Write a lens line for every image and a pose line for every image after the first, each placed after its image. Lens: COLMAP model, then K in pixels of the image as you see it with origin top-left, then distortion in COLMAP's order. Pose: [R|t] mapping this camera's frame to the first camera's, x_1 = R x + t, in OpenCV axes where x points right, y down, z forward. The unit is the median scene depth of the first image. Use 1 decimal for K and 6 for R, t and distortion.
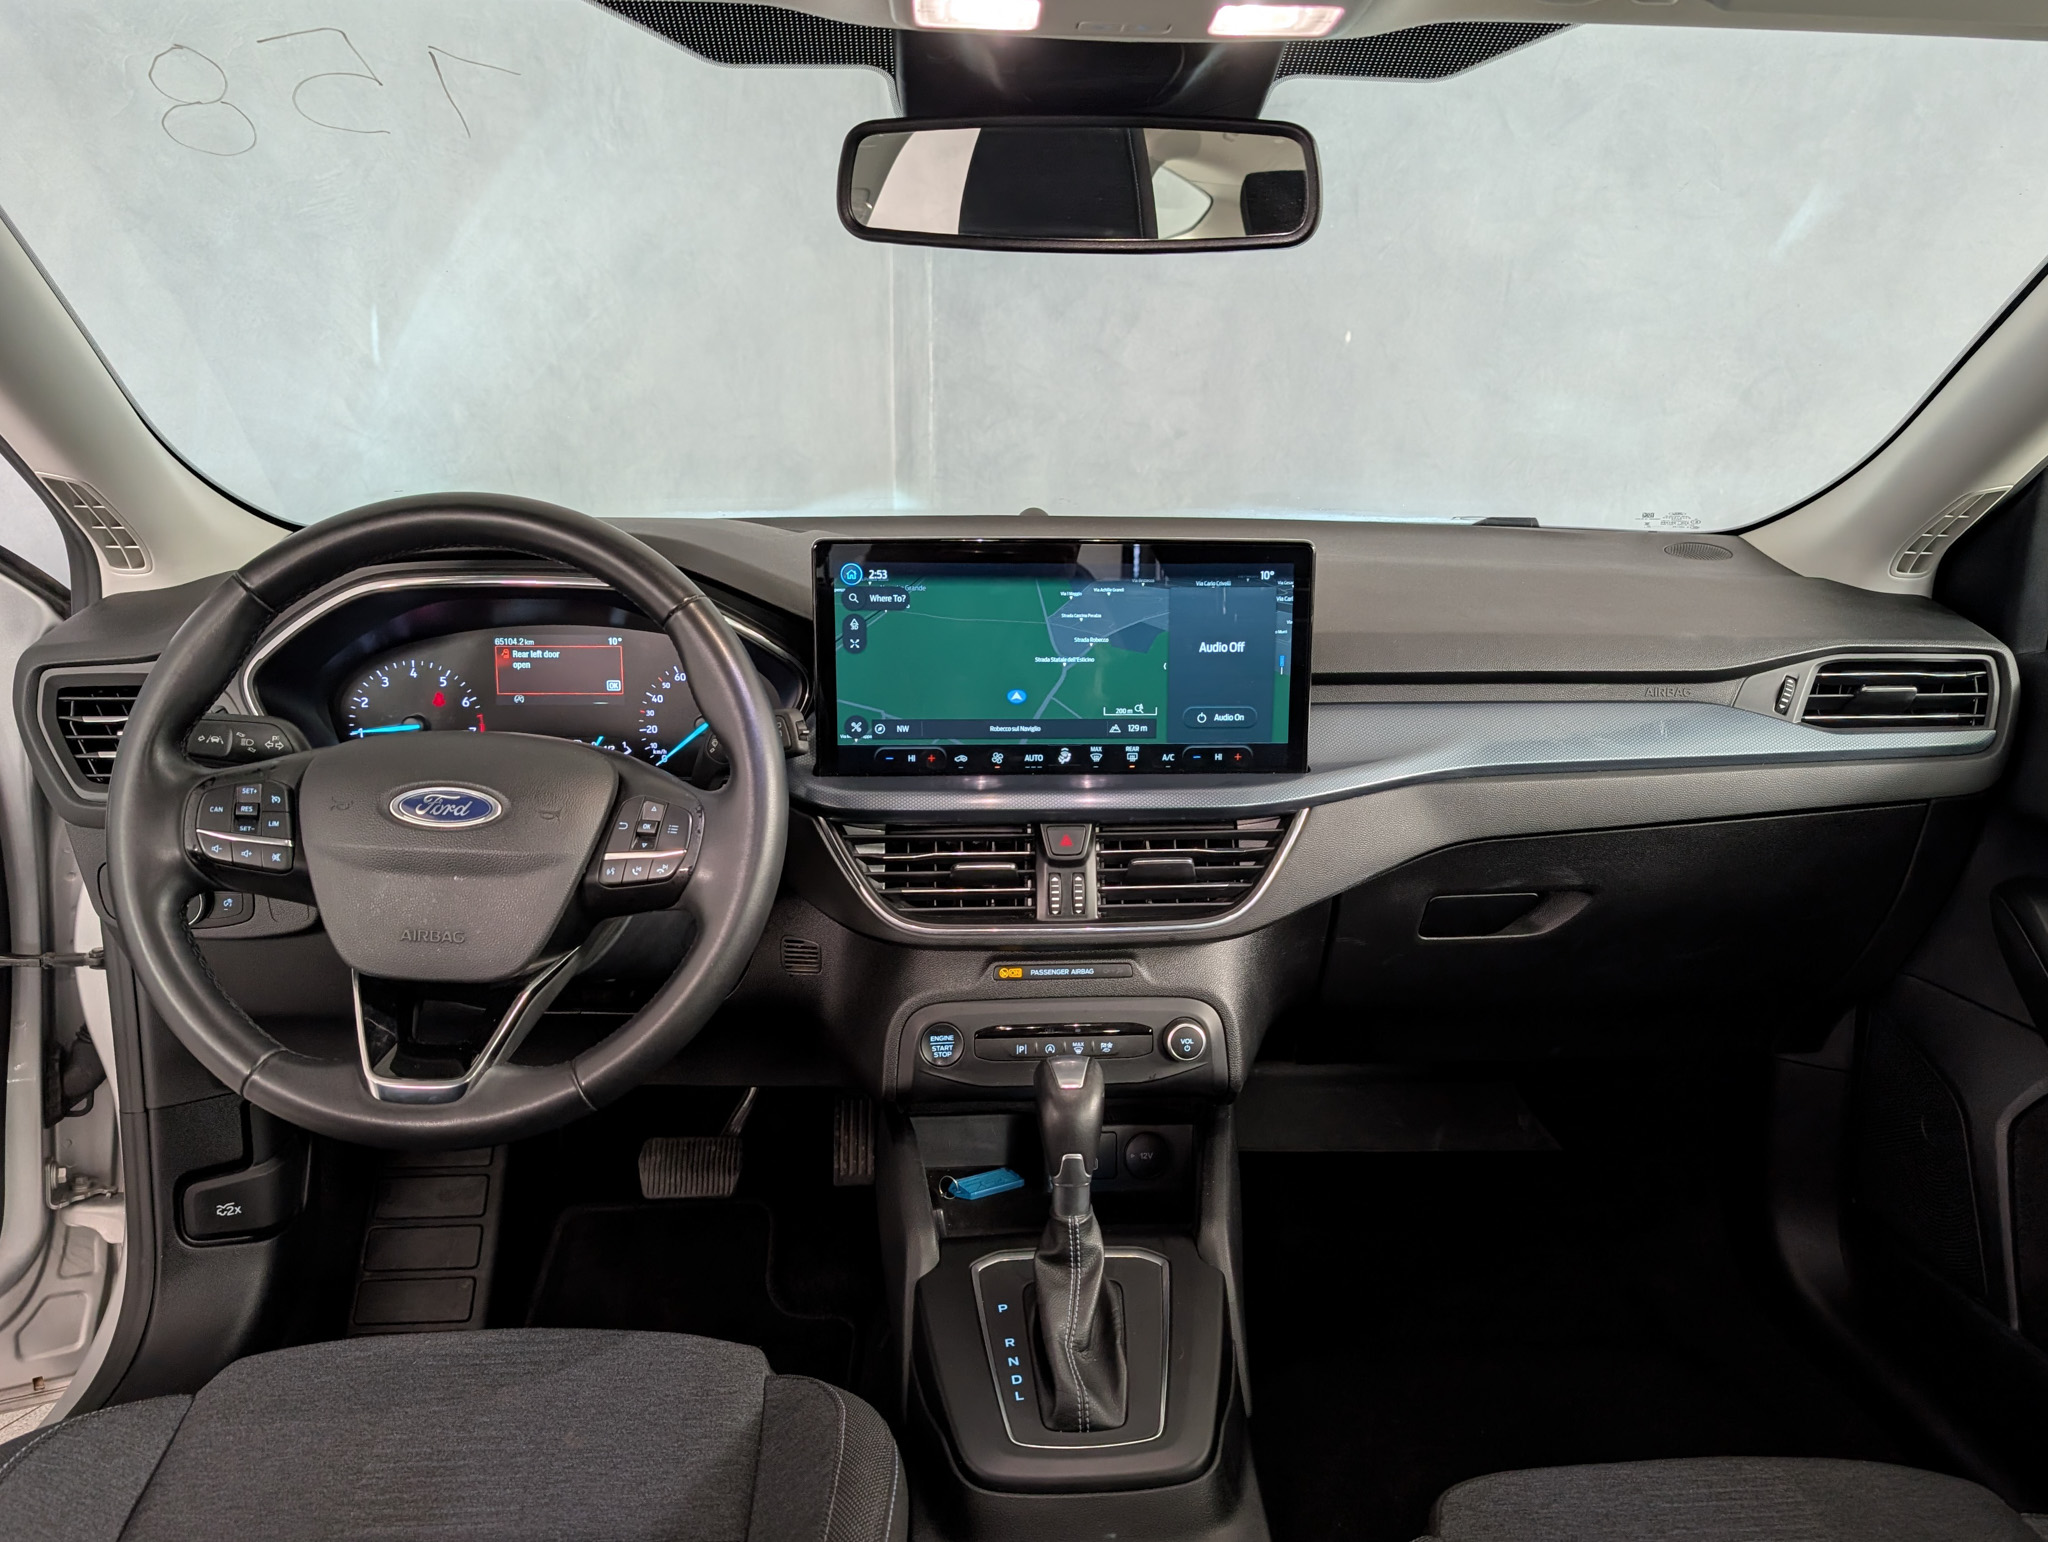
lens RADIAL K [[1626.6, 0, 1030.4], [0, 1626.6, 765.7], [0, 0, 1]] dist [-0.012125, -0.001952]
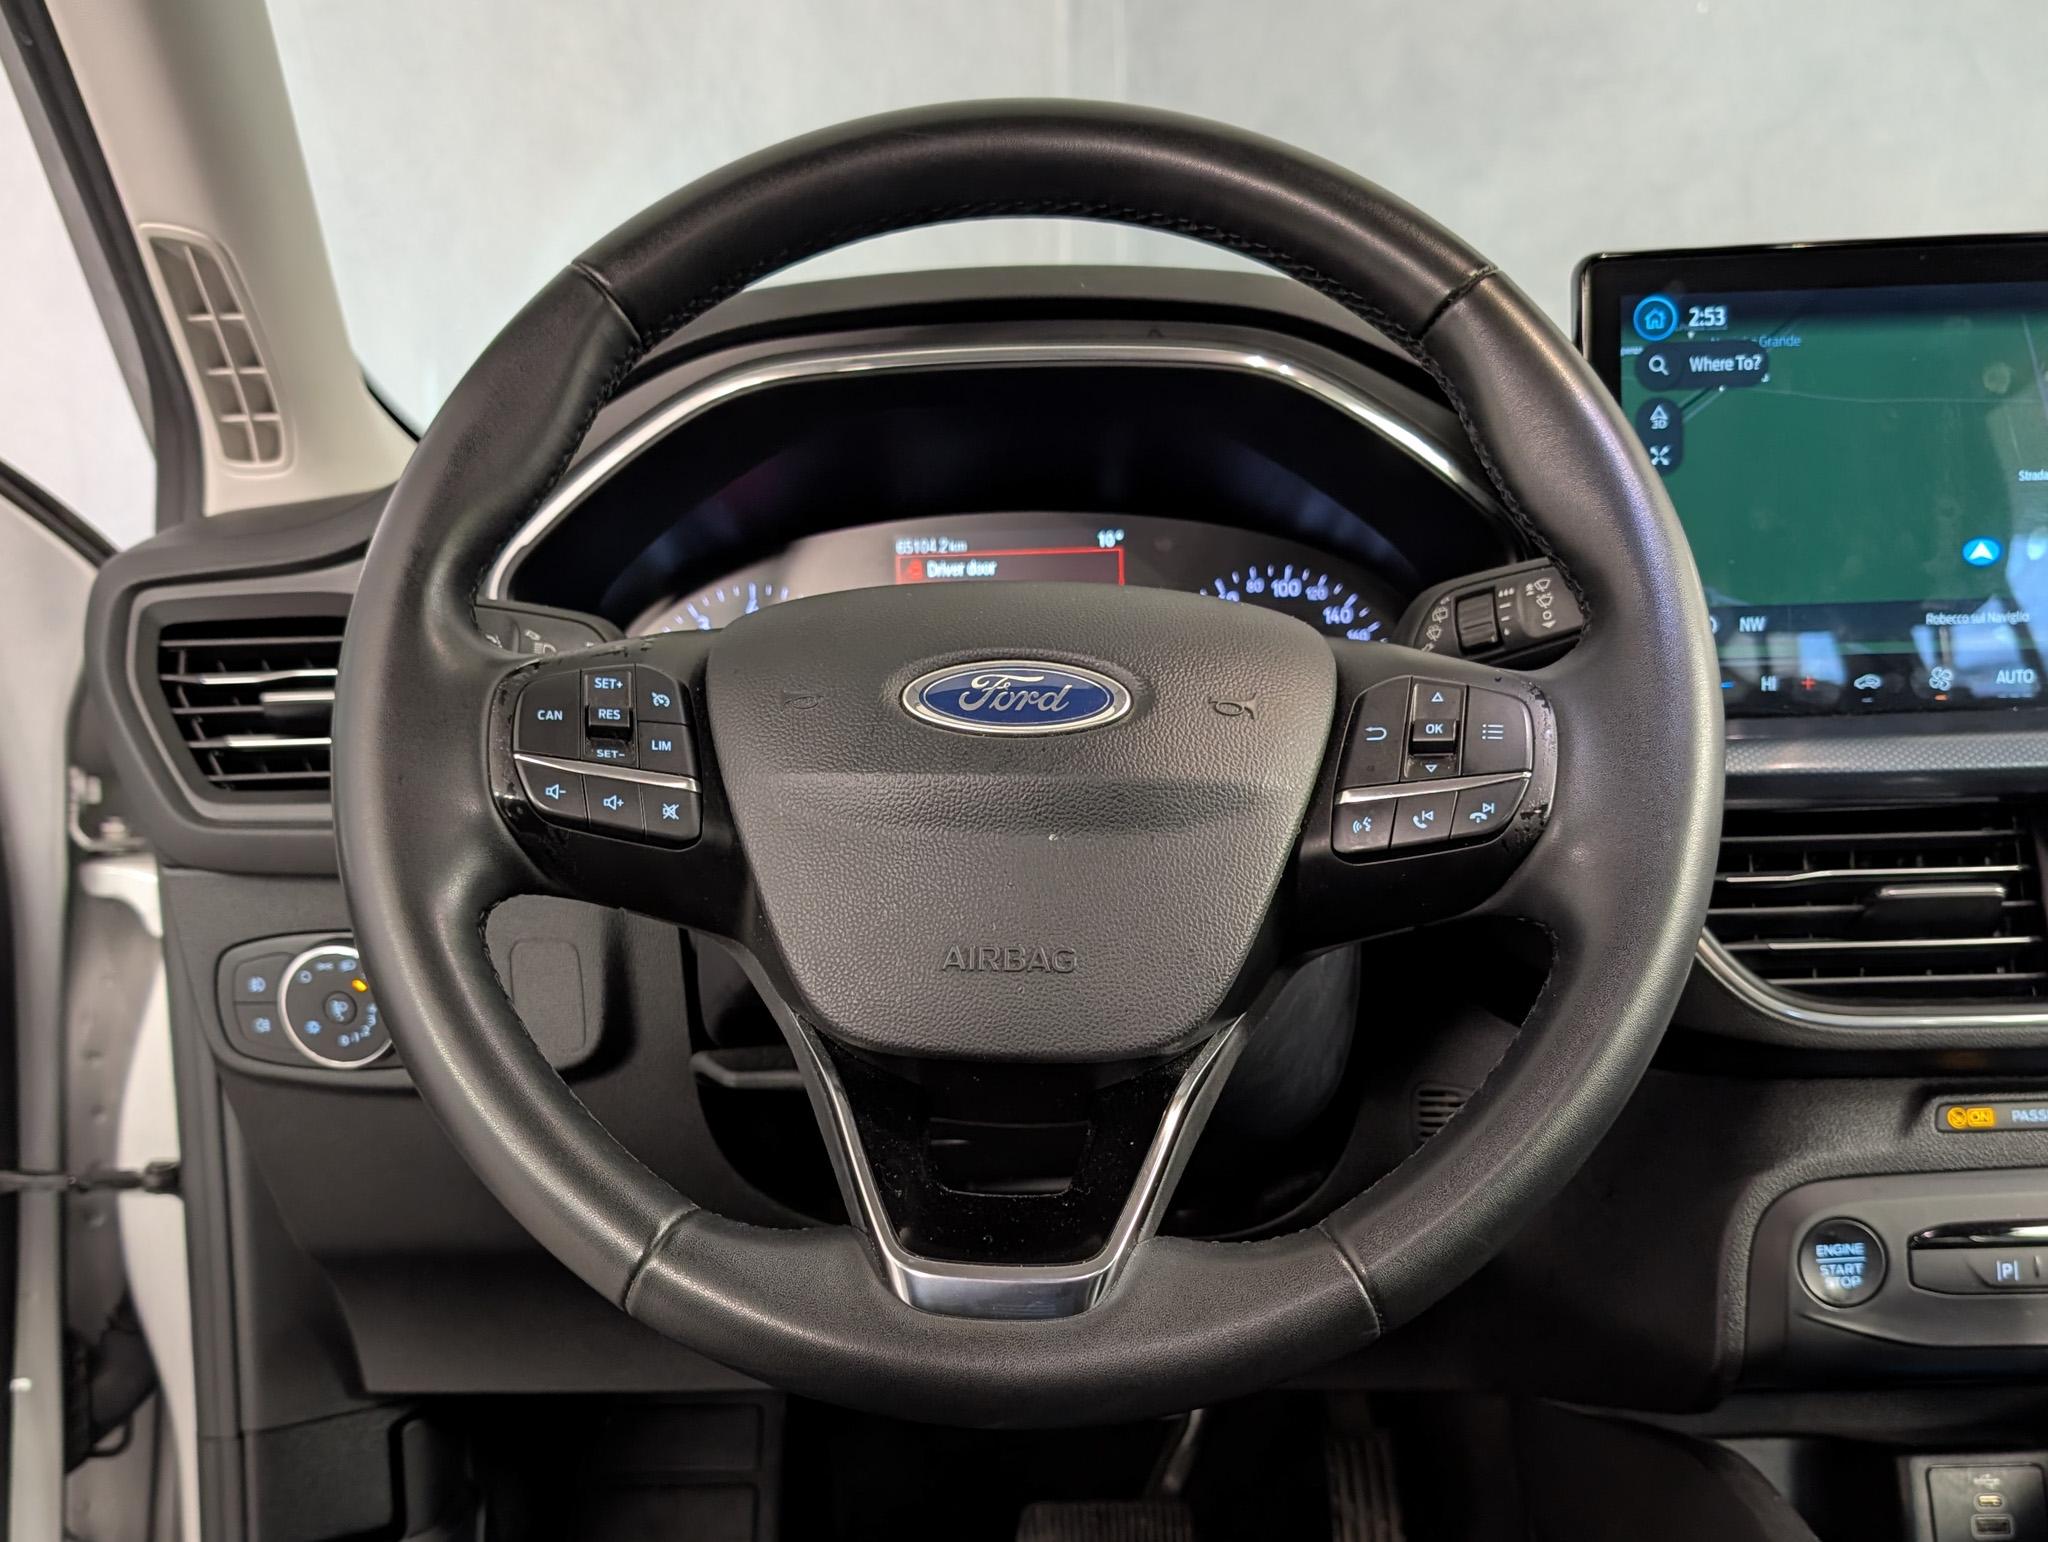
lens RADIAL K [[2257.9, 0, 1024.2], [0, 2257.9, 800.6], [0, 0, 1]] dist [-0.011185, -0.038935]
pose [[0.994183, -0.033521, -0.102358, -0.241228], [0.023118, 0.994600, -0.101174, 0.101895], [0.105197, 0.098219, 0.989589, 0.288002]]
